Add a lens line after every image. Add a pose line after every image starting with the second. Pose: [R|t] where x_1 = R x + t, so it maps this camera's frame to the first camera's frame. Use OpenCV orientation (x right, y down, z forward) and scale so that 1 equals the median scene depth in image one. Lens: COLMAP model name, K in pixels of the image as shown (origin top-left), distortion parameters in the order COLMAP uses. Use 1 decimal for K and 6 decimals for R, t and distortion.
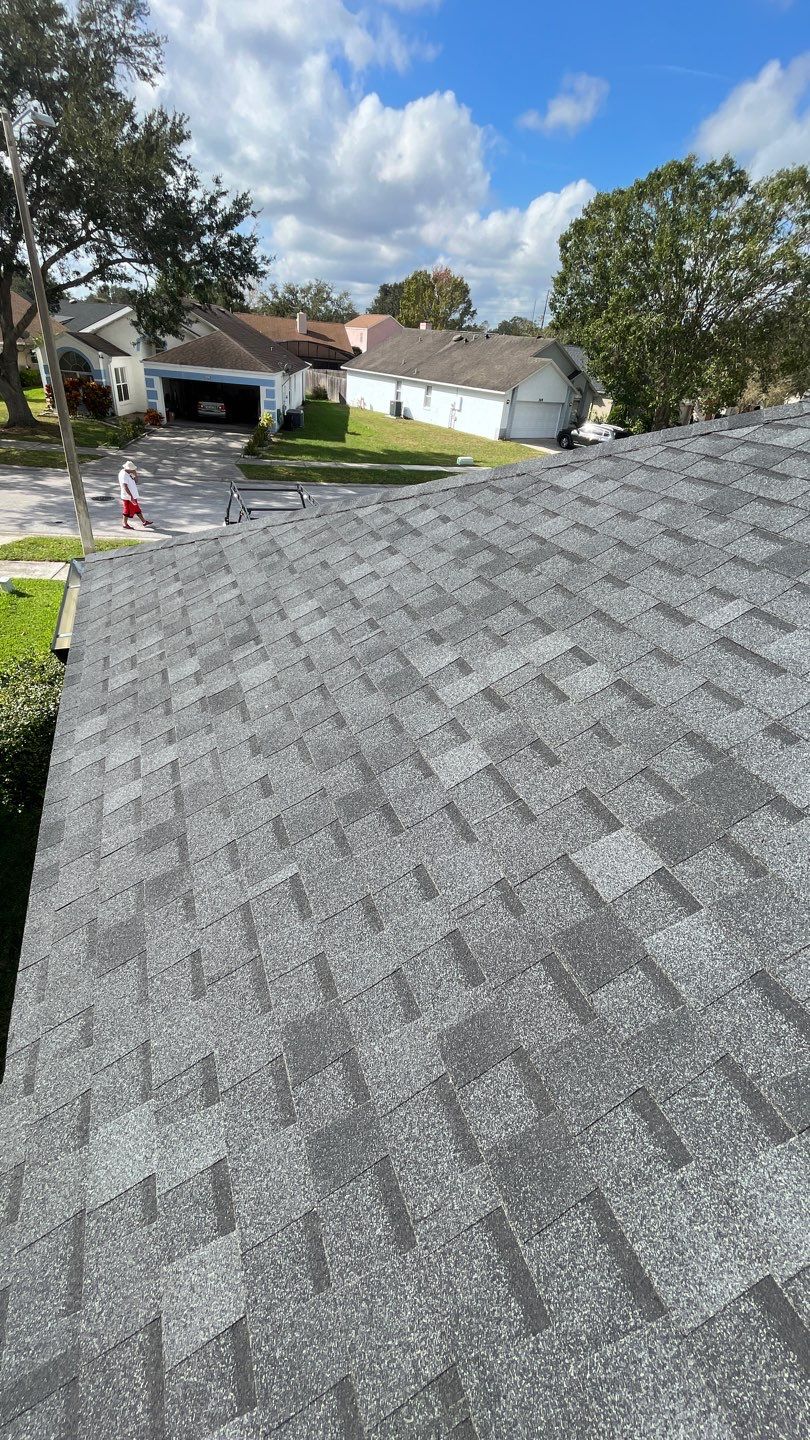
lens RADIAL K [[571.0, 0, 399.8], [0, 571.0, 714.6], [0, 0, 1]] dist [-0.005573, 0.000503]
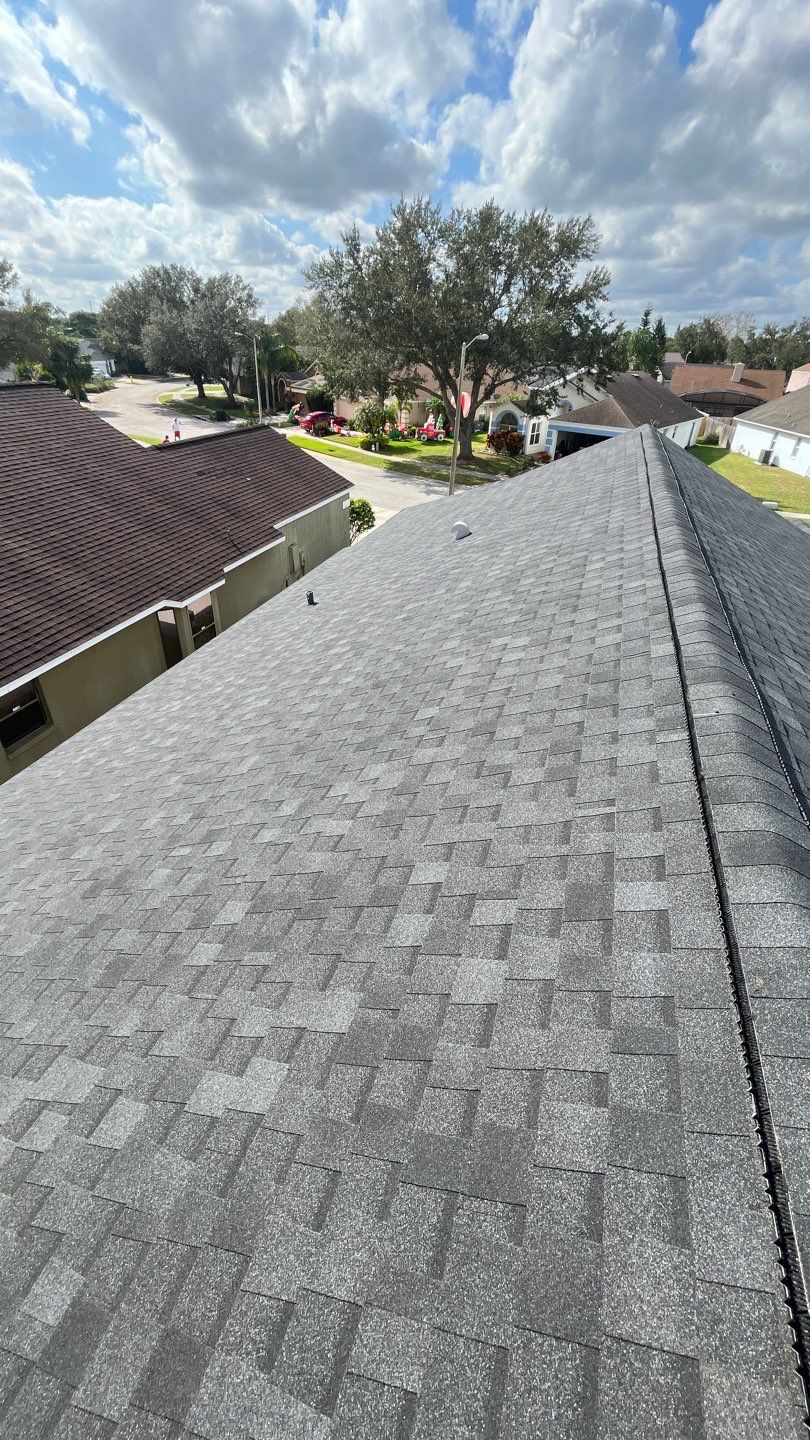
lens RADIAL K [[571.0, 0, 405.7], [0, 571.0, 715.2], [0, 0, 1]] dist [-0.005573, 0.000503]
pose [[0.773108, 0.295298, -0.561341, 0.246282], [-0.318926, 0.945979, 0.058398, 0.104238], [0.548261, 0.133878, 0.825522, -0.248230]]
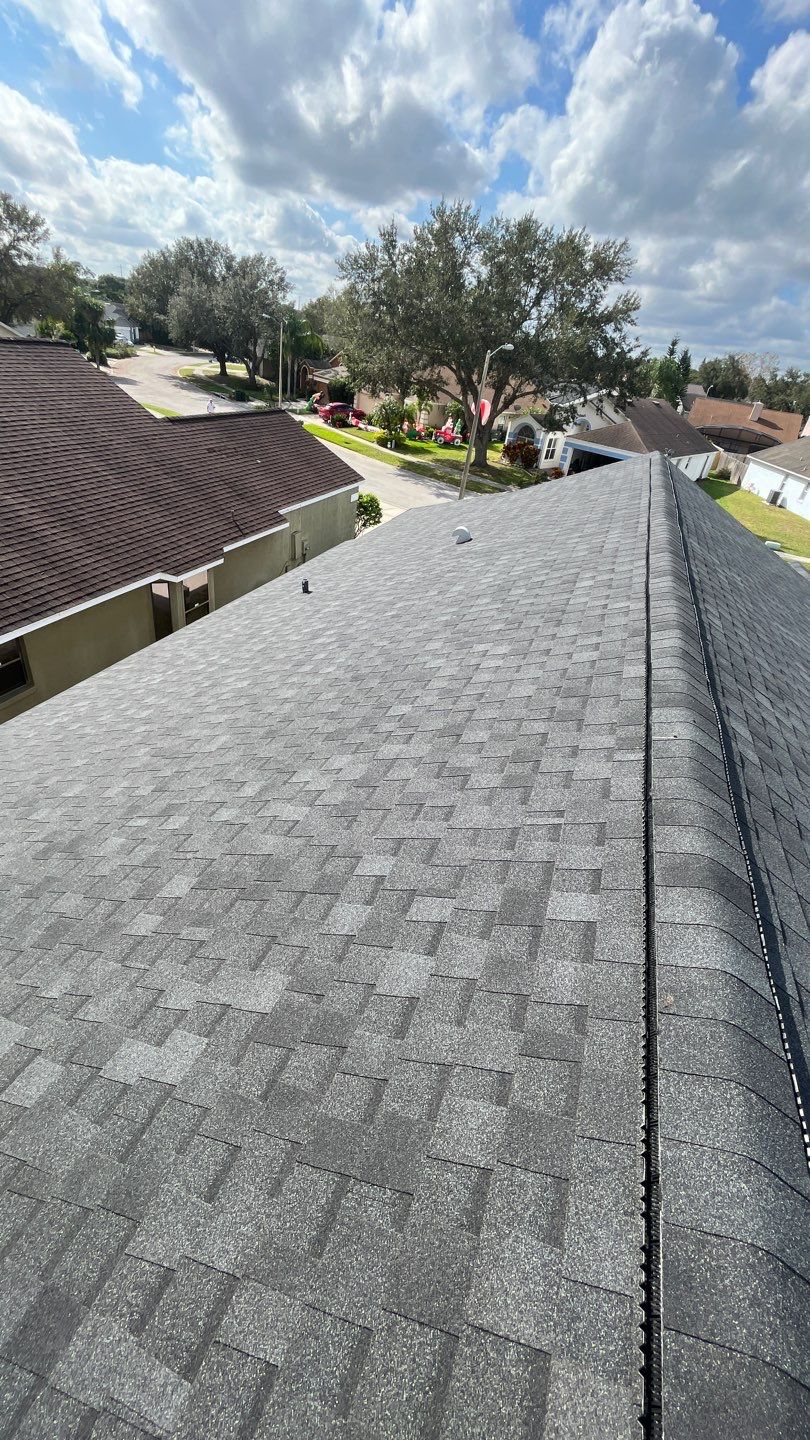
lens RADIAL K [[571.0, 0, 405.2], [0, 571.0, 715.2], [0, 0, 1]] dist [-0.005573, 0.000503]
pose [[0.748359, 0.374504, -0.547454, 0.248785], [-0.416346, 0.907728, 0.051825, 0.103780], [0.516348, 0.189146, 0.835230, -0.246958]]
